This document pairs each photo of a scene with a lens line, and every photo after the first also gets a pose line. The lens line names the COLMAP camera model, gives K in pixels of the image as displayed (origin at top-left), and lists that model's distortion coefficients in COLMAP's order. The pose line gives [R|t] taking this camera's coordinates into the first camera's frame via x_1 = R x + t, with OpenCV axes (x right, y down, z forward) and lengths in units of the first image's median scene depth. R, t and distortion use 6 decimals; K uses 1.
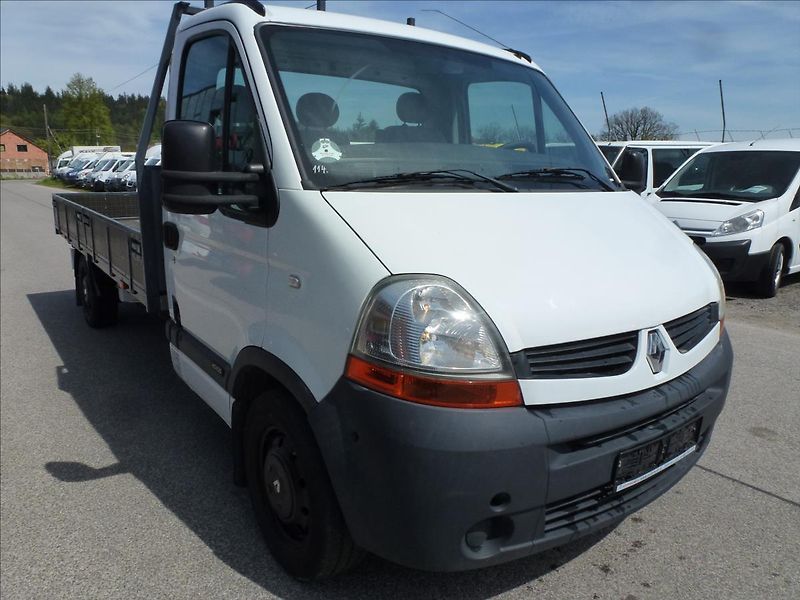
lens RADIAL K [[588.0, 0, 401.1], [0, 588.0, 302.1], [0, 0, 1]] dist [-0.062695, 0.028925]
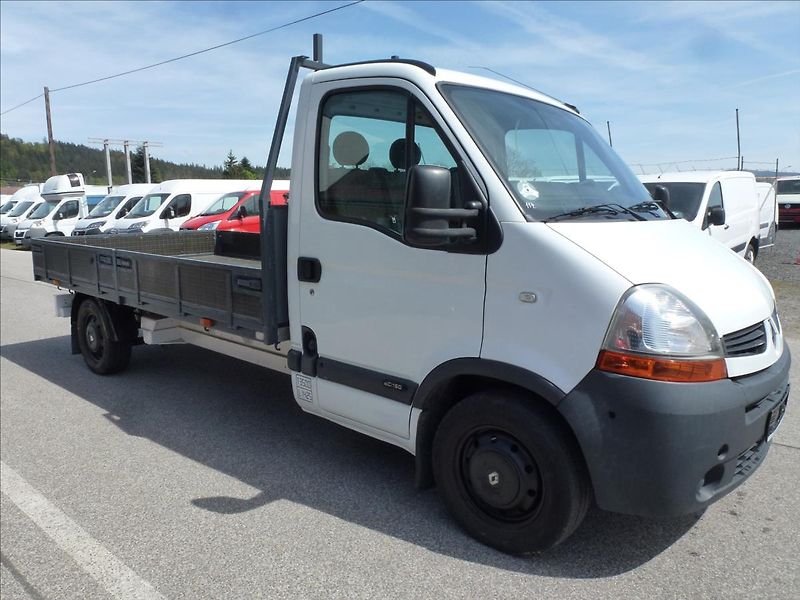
lens RADIAL K [[588.0, 0, 401.5], [0, 588.0, 299.8], [0, 0, 1]] dist [-0.062695, 0.028925]
pose [[0.975942, -0.055171, 0.210935, -0.615689], [0.068219, 0.996149, -0.055083, 0.017001], [-0.207084, 0.068148, 0.975947, -0.112993]]
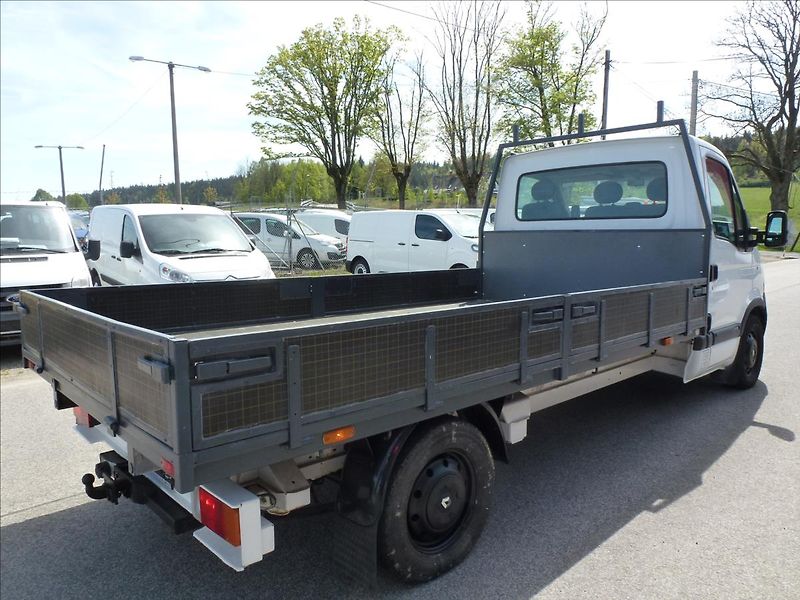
lens RADIAL K [[588.0, 0, 396.2], [0, 588.0, 298.1], [0, 0, 1]] dist [-0.062695, 0.028925]
pose [[-0.110241, -0.124268, 0.986106, -2.453267], [0.230140, 0.961997, 0.146958, -0.626472], [-0.966893, 0.243143, -0.077453, 2.601300]]
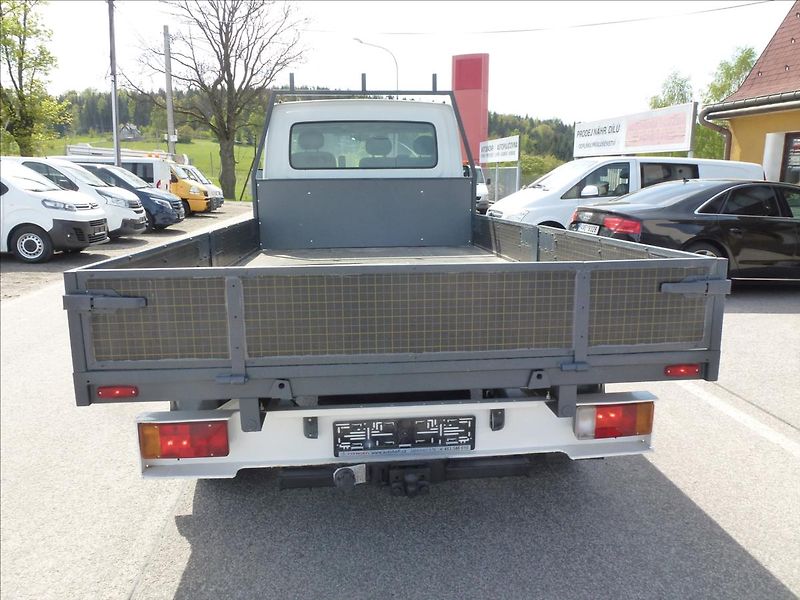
lens RADIAL K [[588.0, 0, 398.3], [0, 588.0, 298.8], [0, 0, 1]] dist [-0.062695, 0.028925]
pose [[-0.855898, -0.112348, 0.504794, -1.735448], [0.107428, 0.916197, 0.386059, -0.879855], [-0.505864, 0.384656, -0.772102, 3.806861]]
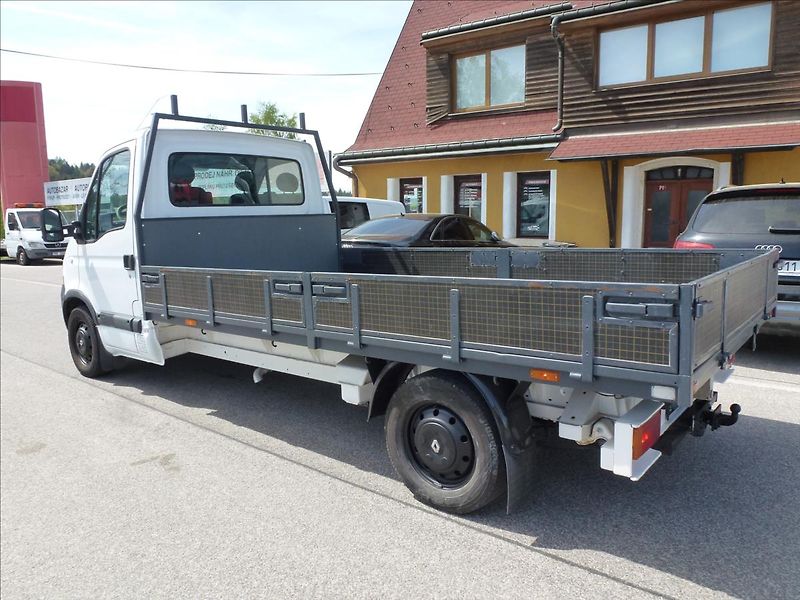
lens RADIAL K [[588.0, 0, 403.1], [0, 588.0, 301.0], [0, 0, 1]] dist [-0.062695, 0.028925]
pose [[-0.970676, 0.042816, -0.236547, -0.258156], [-0.044041, 0.935682, 0.350086, -0.926398], [0.236322, 0.350238, -0.906358, 4.130557]]
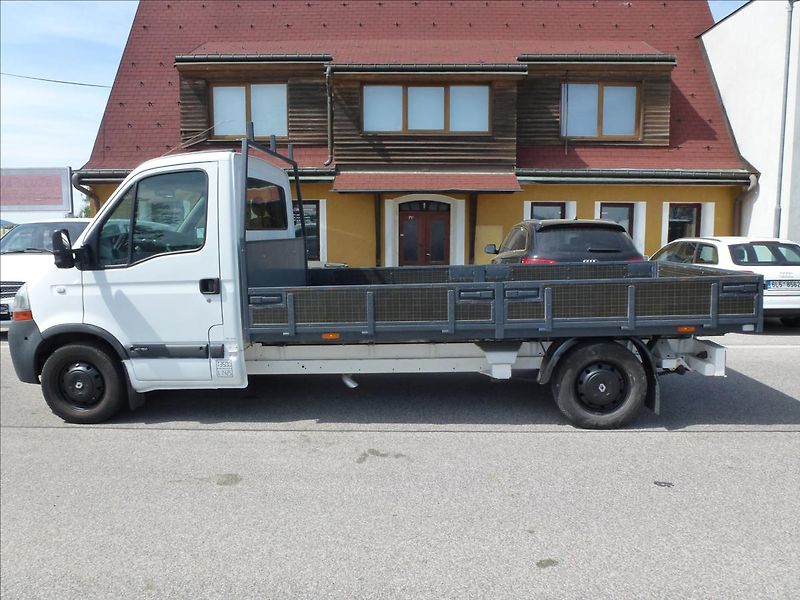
lens RADIAL K [[588.0, 0, 400.9], [0, 588.0, 304.1], [0, 0, 1]] dist [-0.062695, 0.028925]
pose [[-0.642640, 0.086836, -0.761231, 1.393429], [-0.165856, 0.954230, 0.248870, -0.839239], [0.748001, 0.286188, -0.598825, 3.681518]]
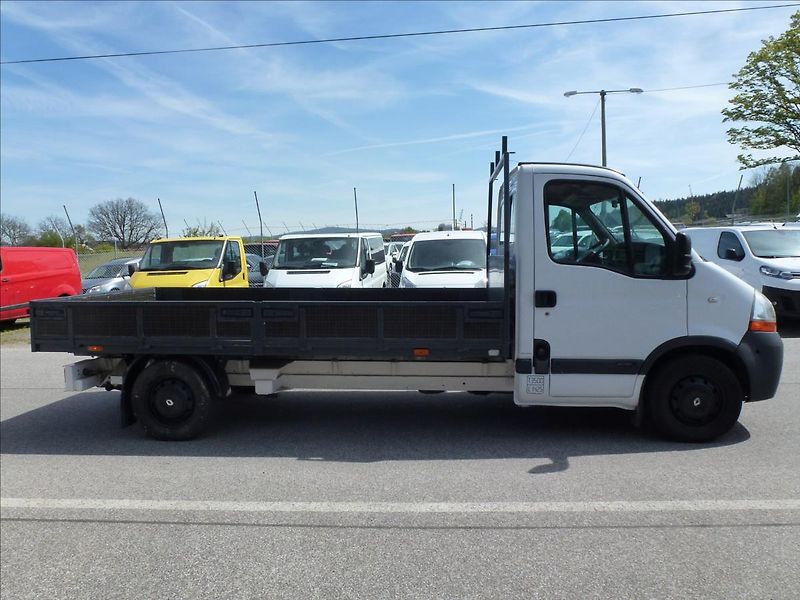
lens RADIAL K [[588.0, 0, 395.3], [0, 588.0, 298.7], [0, 0, 1]] dist [-0.062695, 0.028925]
pose [[0.661997, -0.082128, 0.744993, -2.431289], [0.194747, 0.978687, -0.065162, -0.119748], [-0.723763, 0.188222, 0.663882, 0.332169]]
